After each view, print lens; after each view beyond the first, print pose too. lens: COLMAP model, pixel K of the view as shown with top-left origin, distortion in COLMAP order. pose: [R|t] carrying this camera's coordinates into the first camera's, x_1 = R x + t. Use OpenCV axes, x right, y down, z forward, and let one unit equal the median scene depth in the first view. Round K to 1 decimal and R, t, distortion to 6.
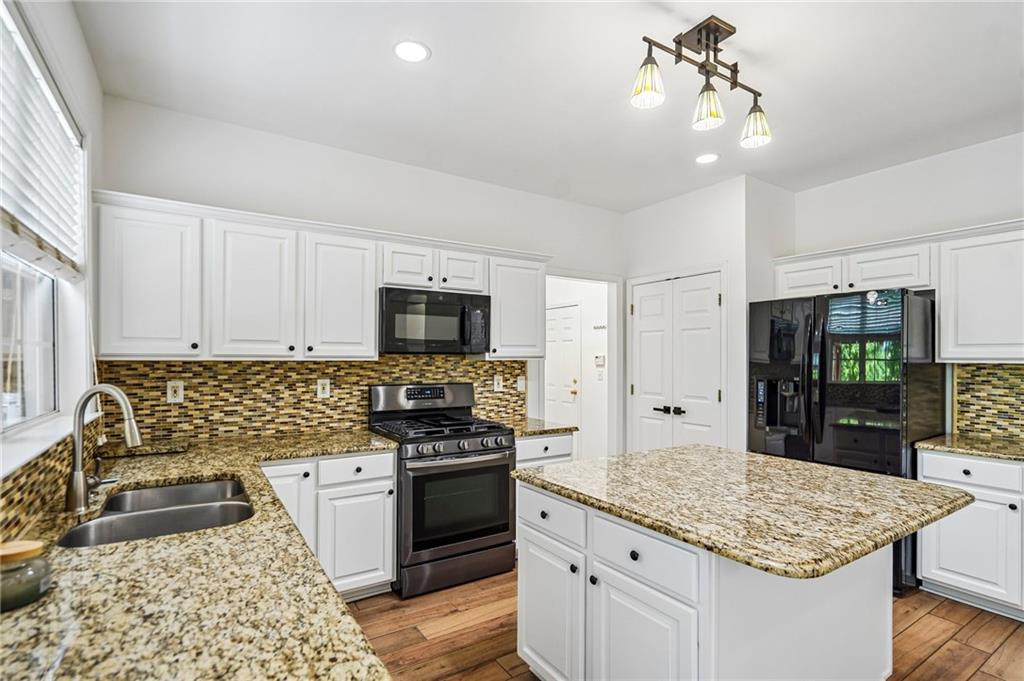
lens RADIAL K [[483.4, 0, 507.0], [0, 483.4, 351.0], [0, 0, 1]] dist [-0.004650, 0.001136]
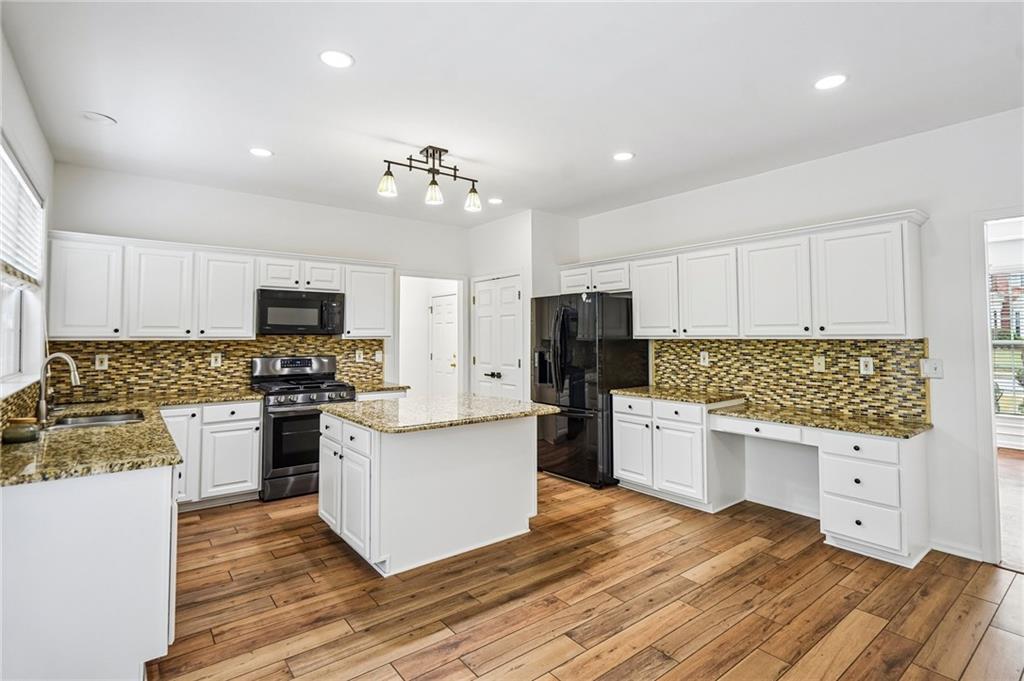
lens RADIAL K [[483.4, 0, 514.8], [0, 483.4, 313.8], [0, 0, 1]] dist [-0.004650, 0.001136]
pose [[0.994973, -0.001267, 0.100138, 0.355130], [0.004581, 0.999449, -0.032868, -0.006527], [-0.100041, 0.033161, 0.994431, -0.502957]]
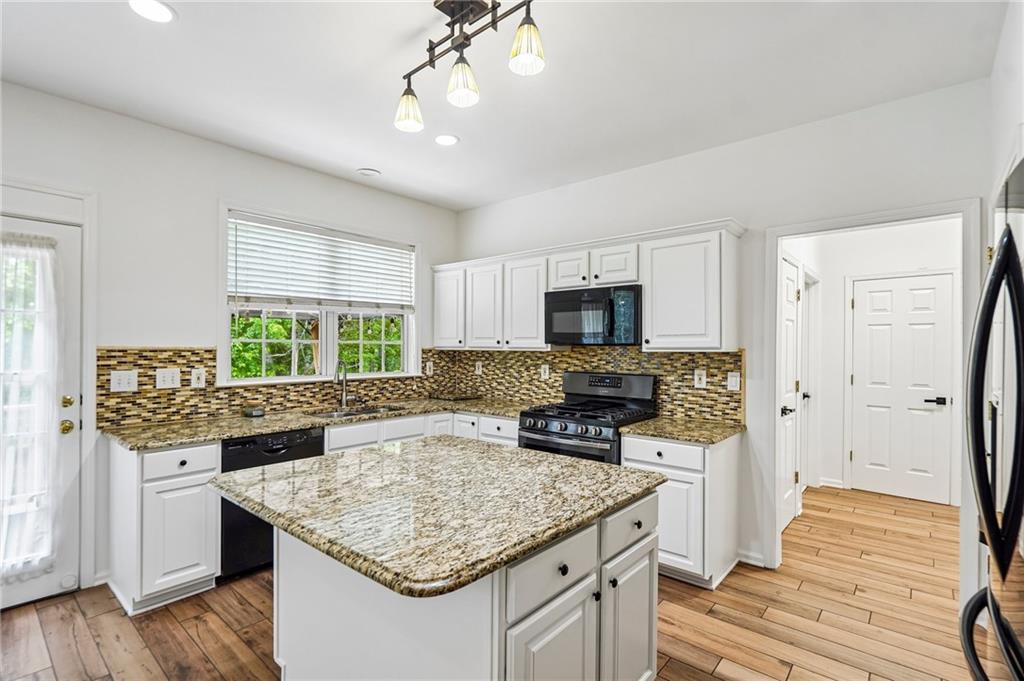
lens RADIAL K [[483.4, 0, 517.8], [0, 483.4, 348.1], [0, 0, 1]] dist [-0.004650, 0.001136]
pose [[0.298553, -0.000118, -0.954393, 0.898037], [0.010876, 0.999935, 0.003278, 0.007092], [0.954331, -0.011359, 0.298535, 0.545412]]
